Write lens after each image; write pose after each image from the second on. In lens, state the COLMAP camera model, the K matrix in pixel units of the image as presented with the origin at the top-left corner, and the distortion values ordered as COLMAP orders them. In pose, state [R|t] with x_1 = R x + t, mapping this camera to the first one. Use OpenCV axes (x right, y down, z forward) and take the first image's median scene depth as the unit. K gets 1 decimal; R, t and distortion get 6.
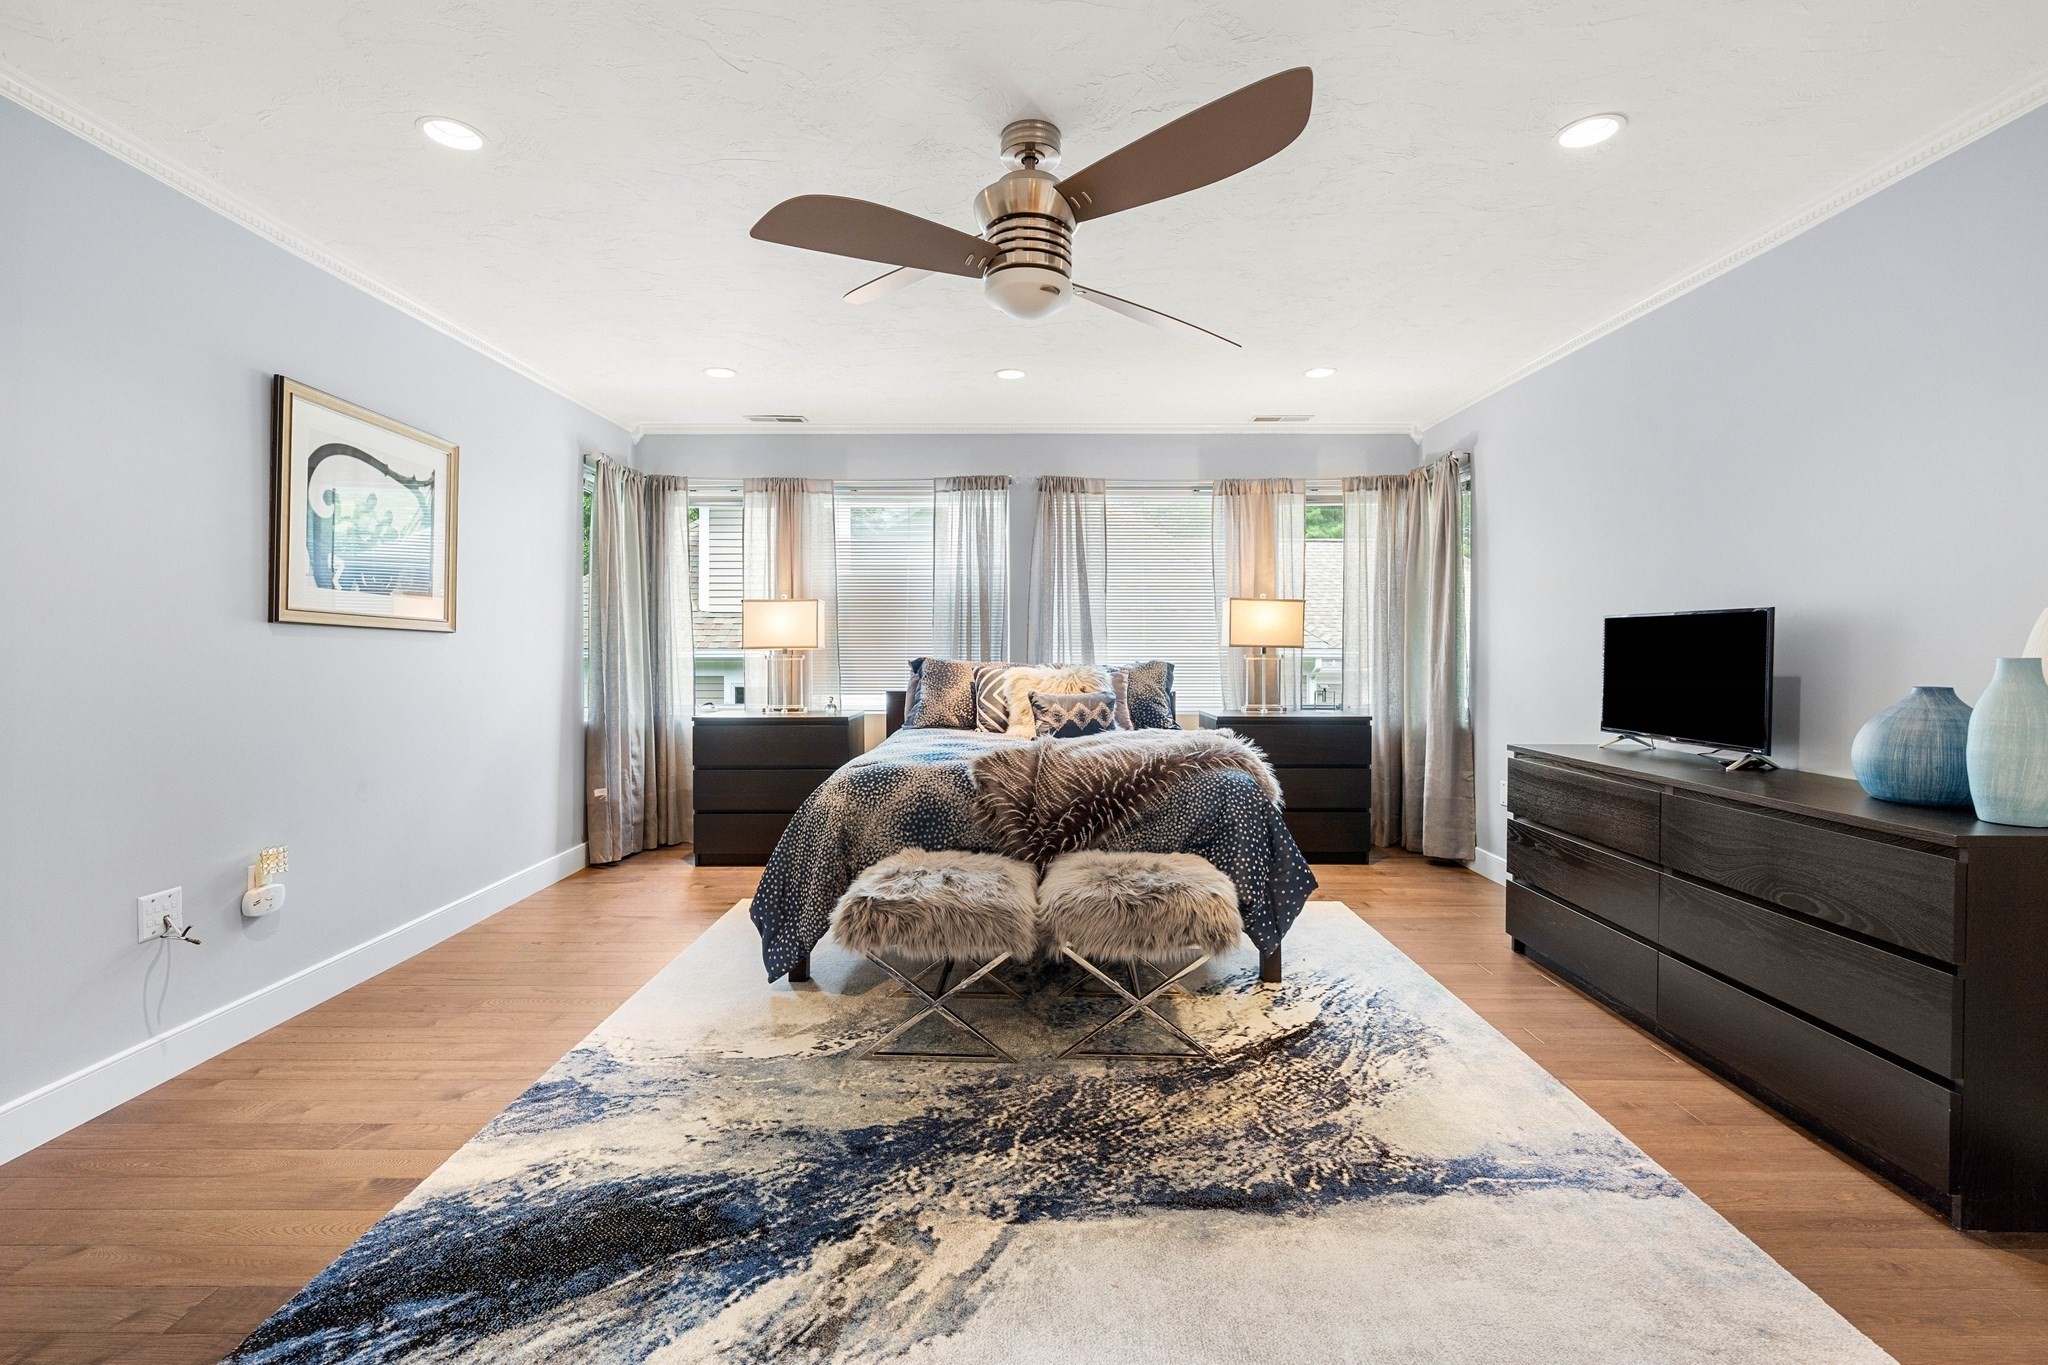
lens RADIAL K [[881.1, 0, 1010.6], [0, 881.1, 652.1], [0, 0, 1]] dist [0.002599, -0.001163]
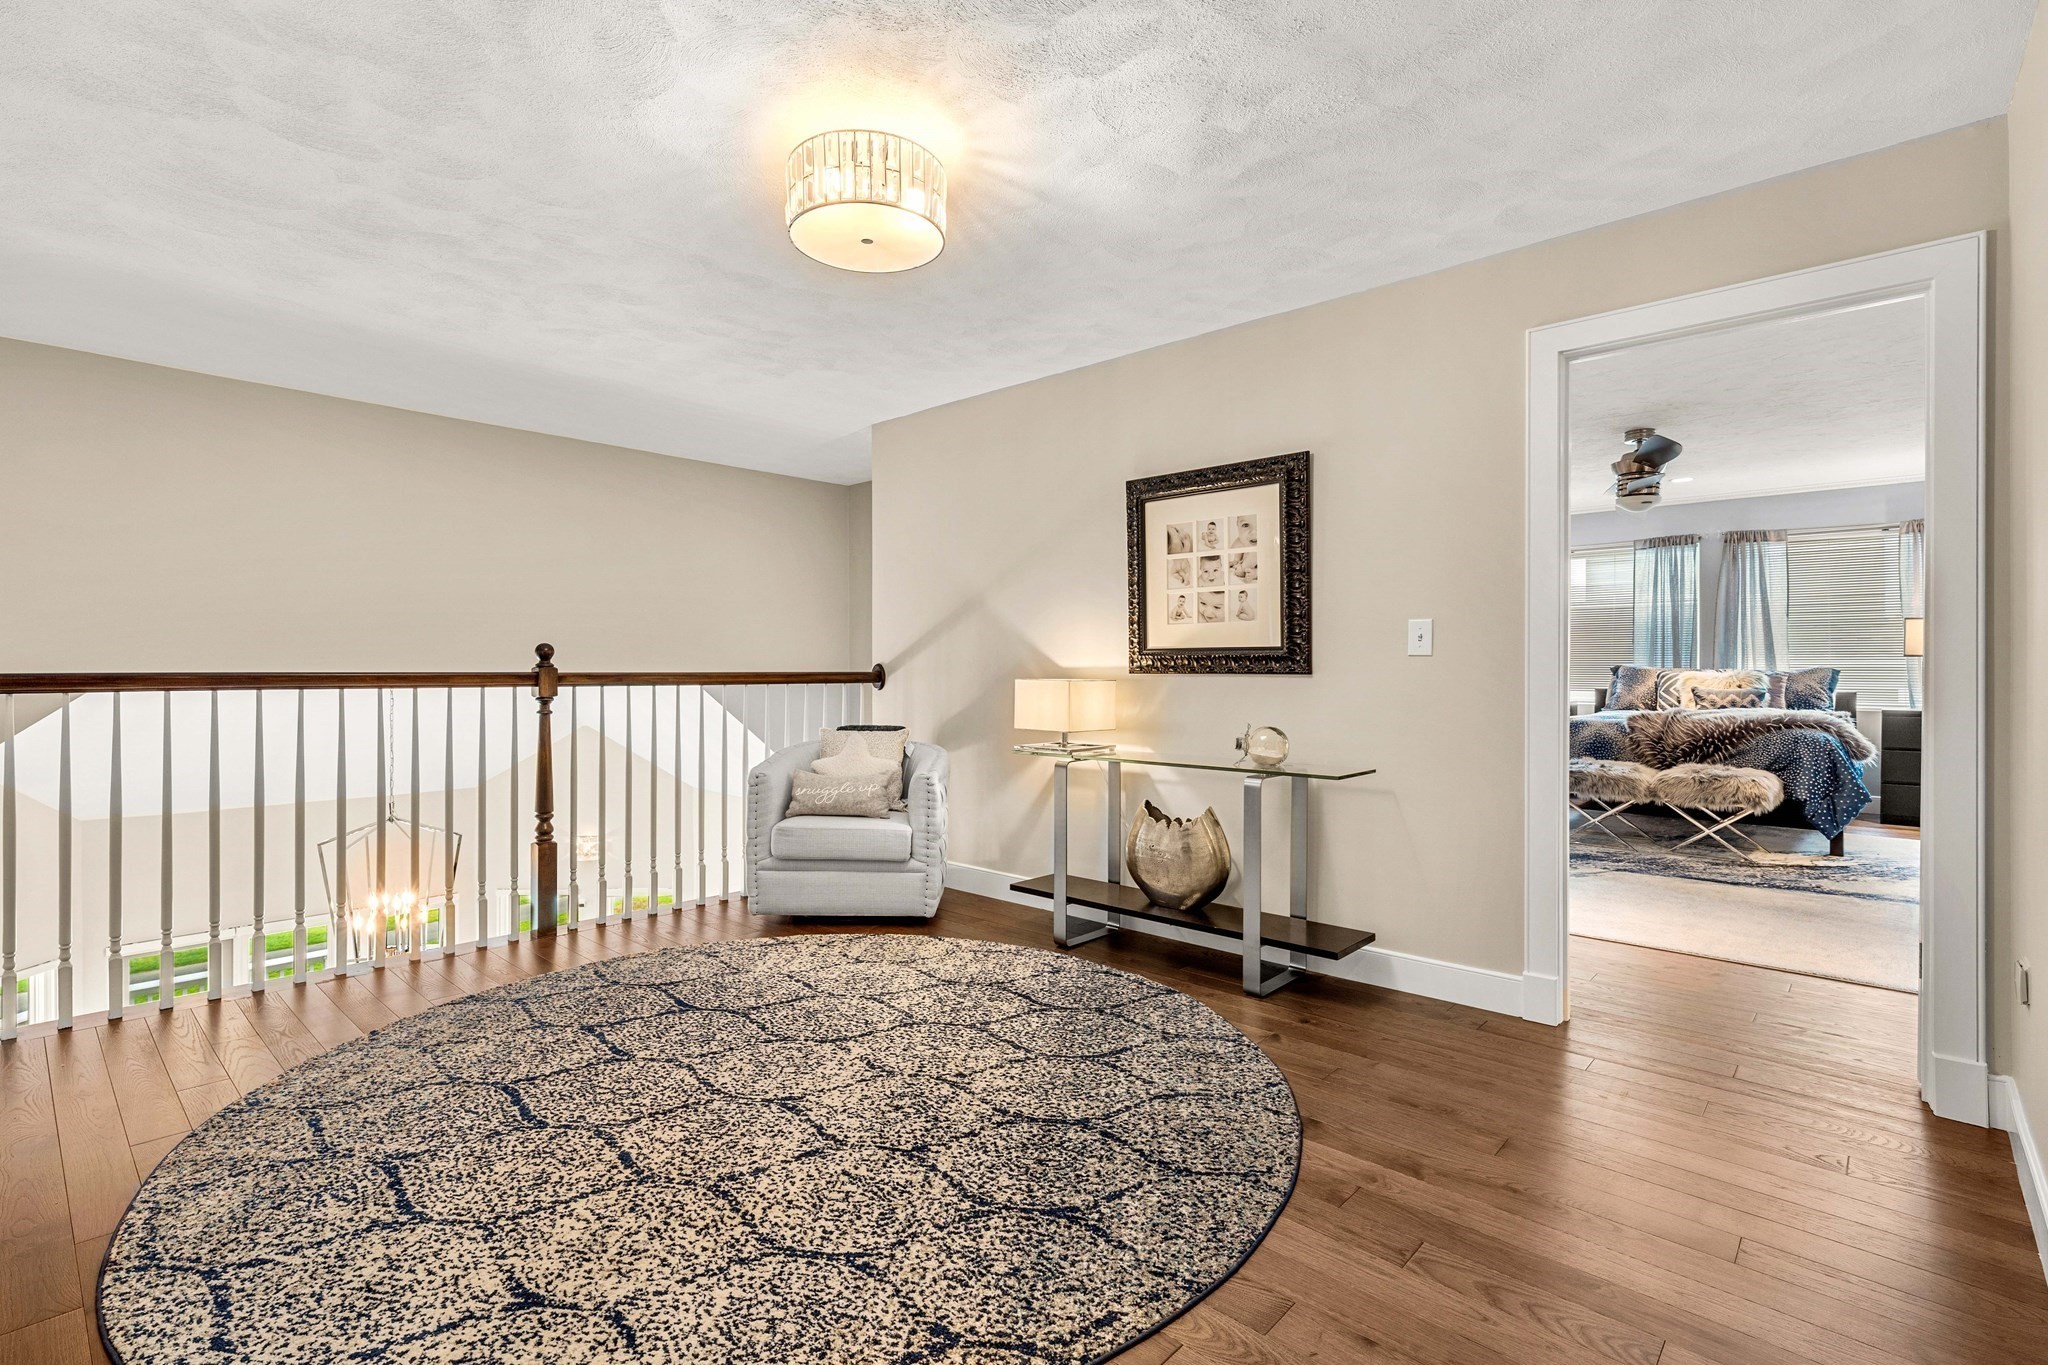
lens RADIAL K [[916.6, 0, 1059.6], [0, 916.6, 668.1], [0, 0, 1]] dist [0.009480, -0.000108]
pose [[0.752707, 0.000714, -0.658355, 0.390034], [-0.001288, 0.999999, -0.000388, 0.023645], [0.658354, 0.001140, 0.752707, -1.476603]]
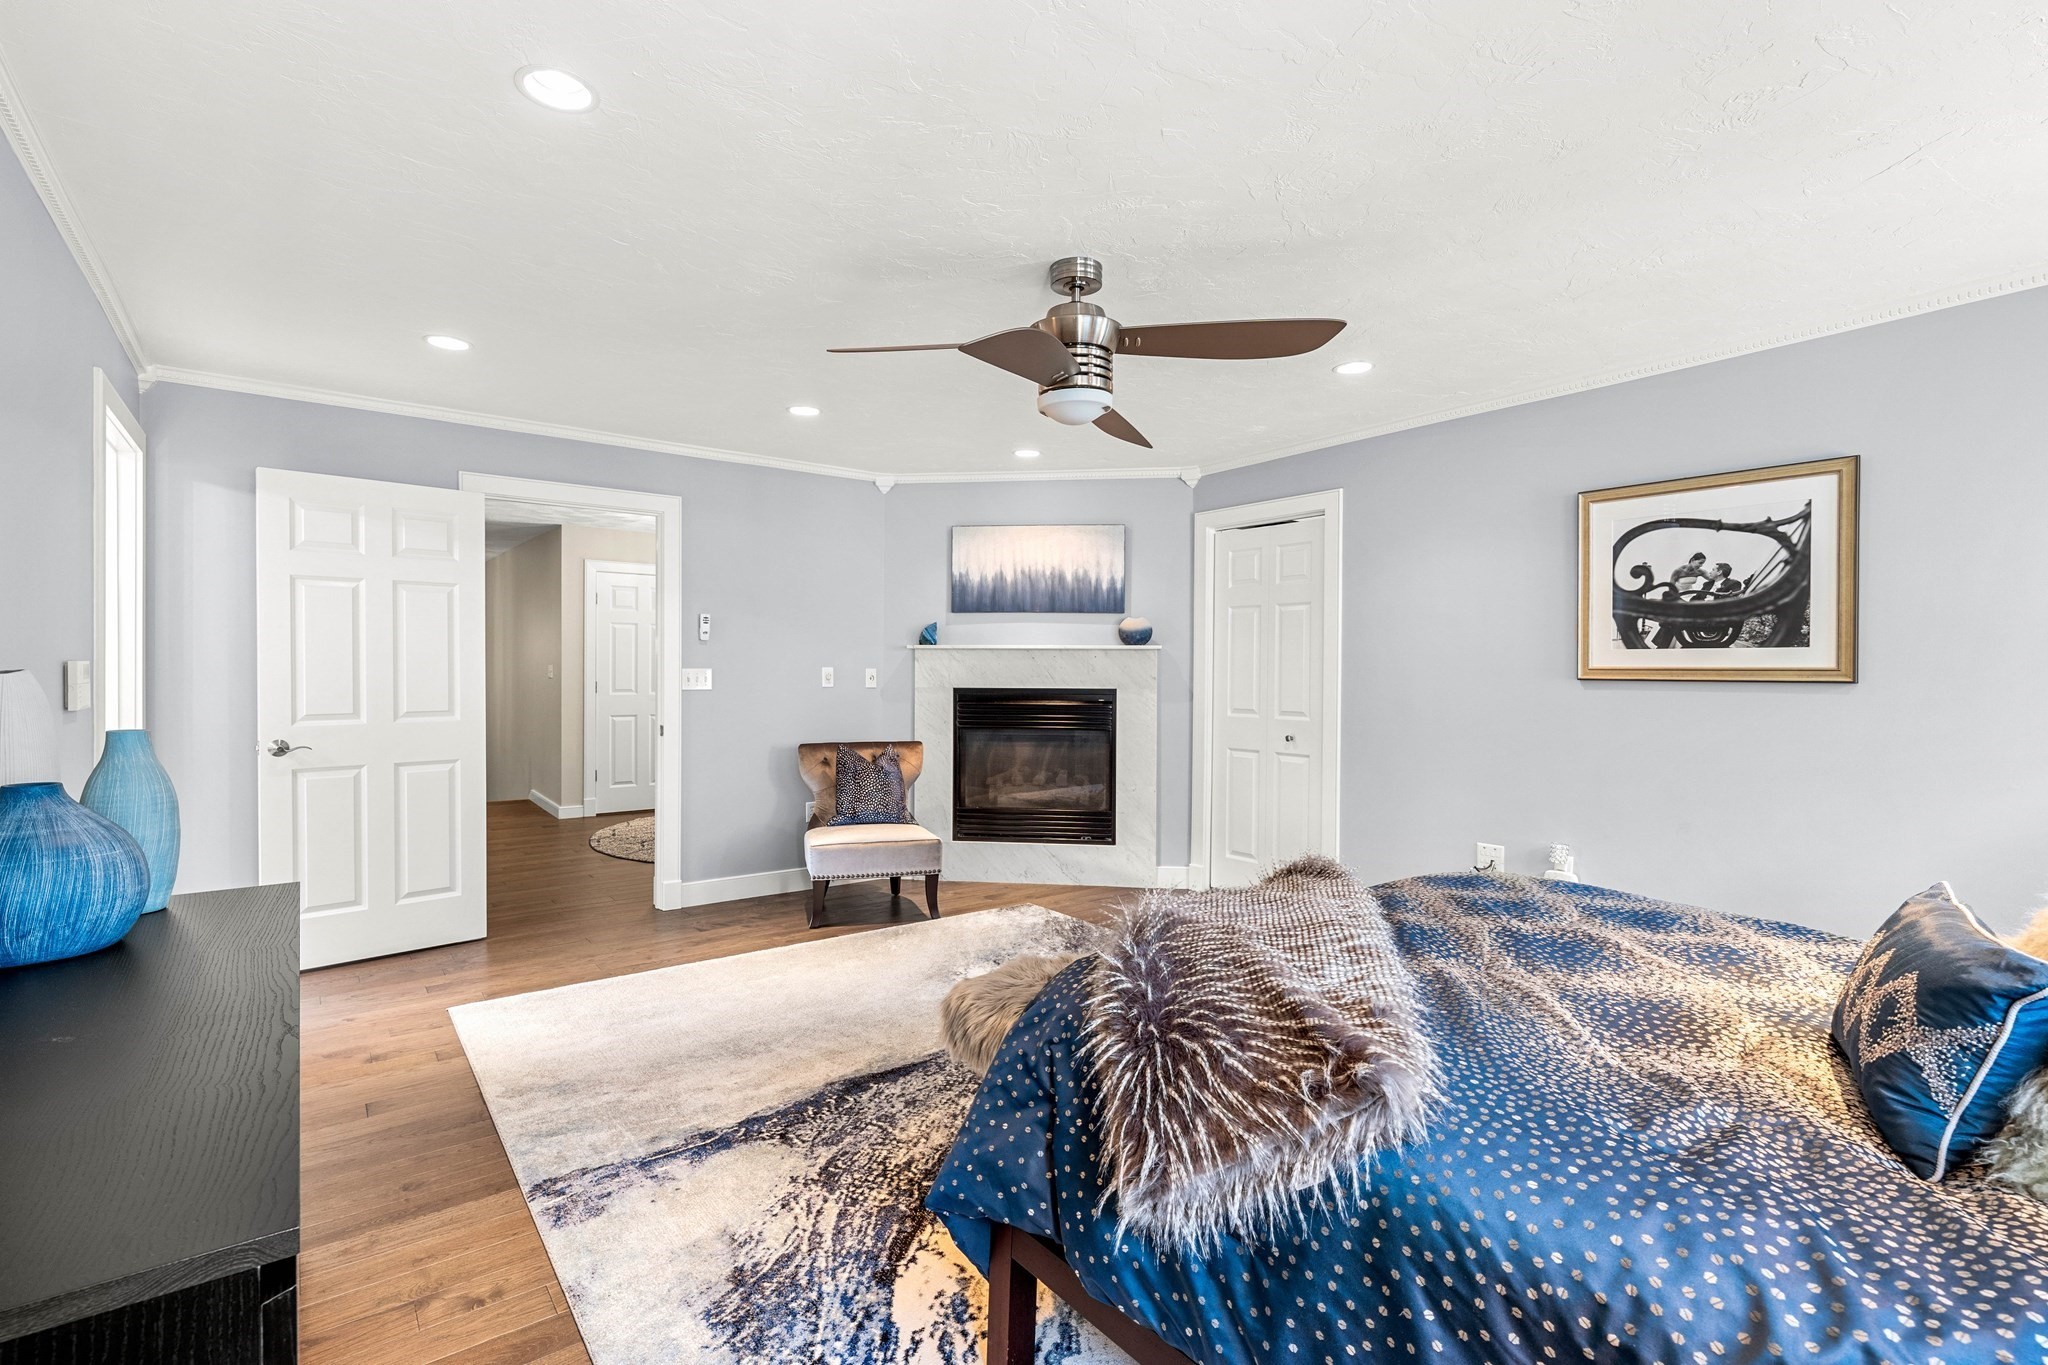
lens RADIAL K [[916.6, 0, 1012.5], [0, 916.6, 686.5], [0, 0, 1]] dist [0.009480, -0.000108]
pose [[-0.784187, 0.002741, -0.620518, 0.719125], [-0.006896, 0.999890, 0.013131, -0.035882], [0.620486, 0.014576, -0.784082, 1.632683]]
